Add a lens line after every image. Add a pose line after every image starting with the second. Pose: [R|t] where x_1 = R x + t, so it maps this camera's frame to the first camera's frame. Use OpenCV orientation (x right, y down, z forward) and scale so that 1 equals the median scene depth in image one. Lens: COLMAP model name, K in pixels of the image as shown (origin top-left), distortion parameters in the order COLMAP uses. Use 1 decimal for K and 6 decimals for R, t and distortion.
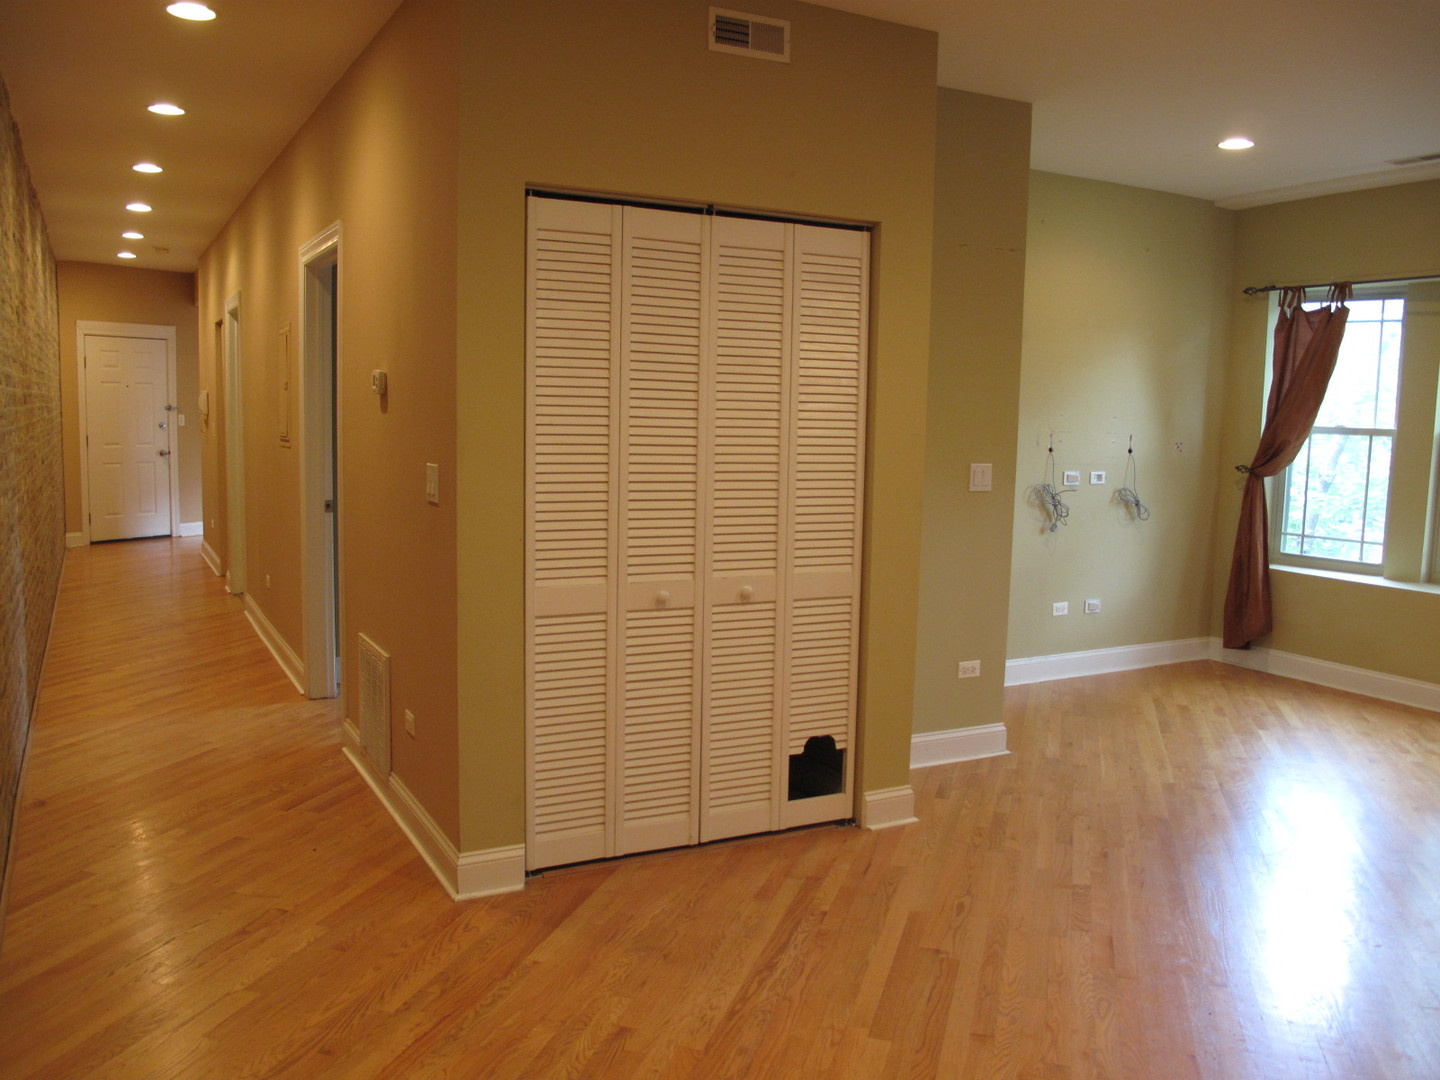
lens RADIAL K [[1203.1, 0, 720.0], [0, 1203.1, 540.0], [0, 0, 1]] dist [-0.143943, 0.106234]
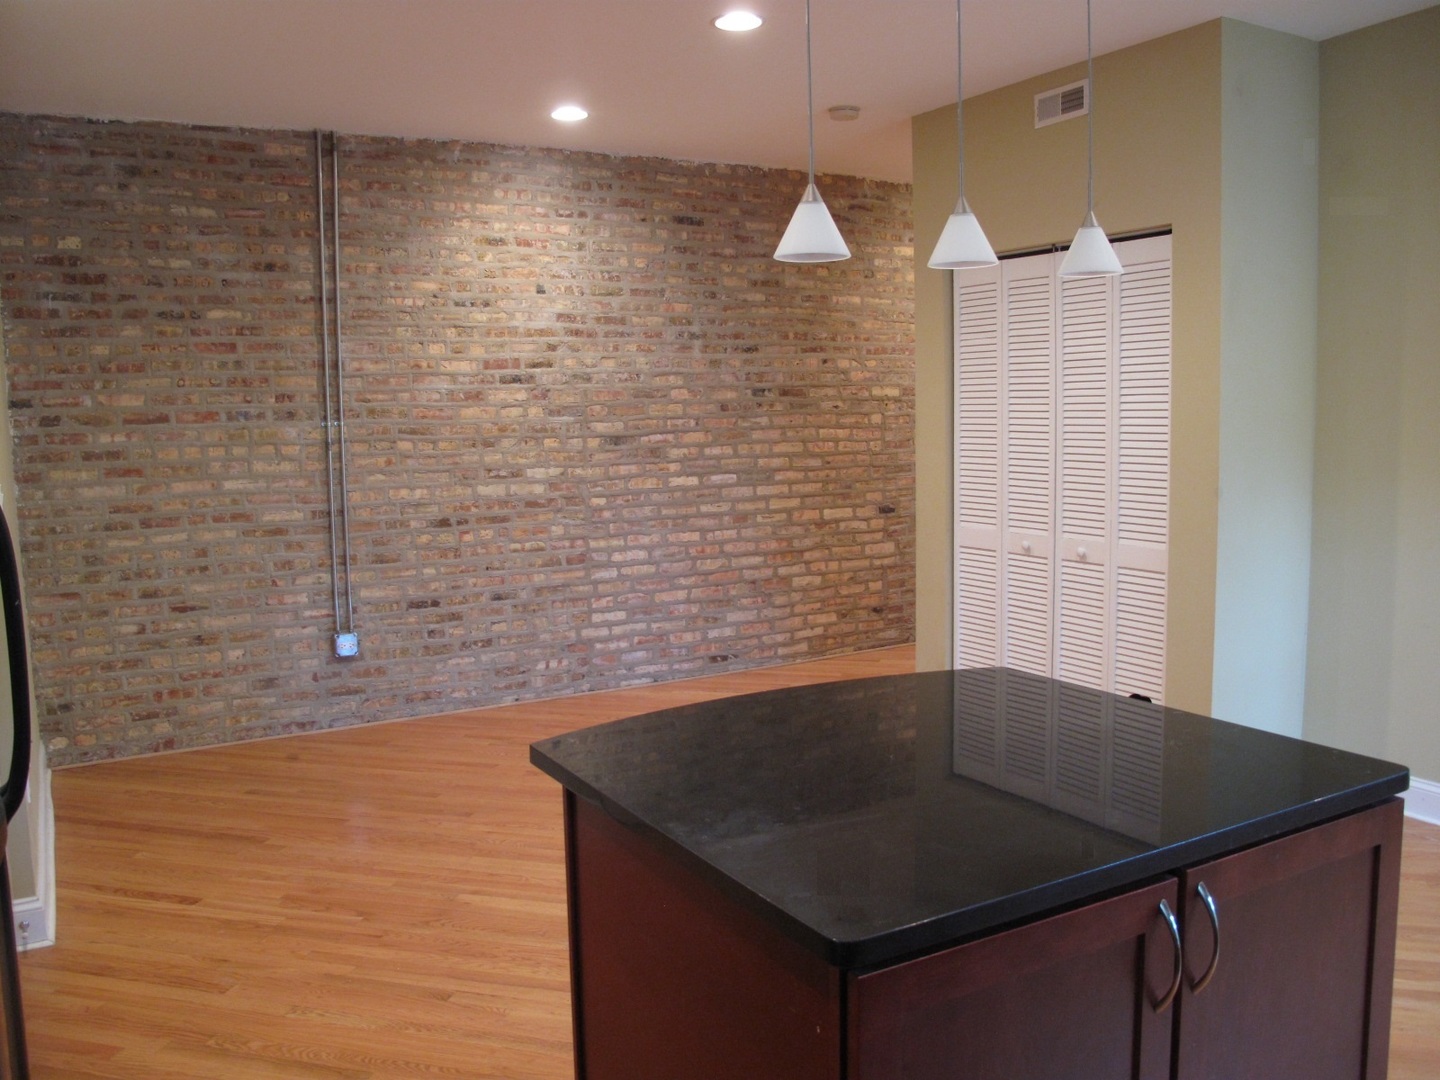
lens RADIAL K [[1203.1, 0, 720.0], [0, 1203.1, 540.0], [0, 0, 1]] dist [-0.143943, 0.106234]
pose [[0.041960, 0.083328, -0.995638, 1.243716], [-0.092860, 0.992528, 0.079154, -0.032392], [0.994795, 0.089134, 0.049385, 0.596697]]
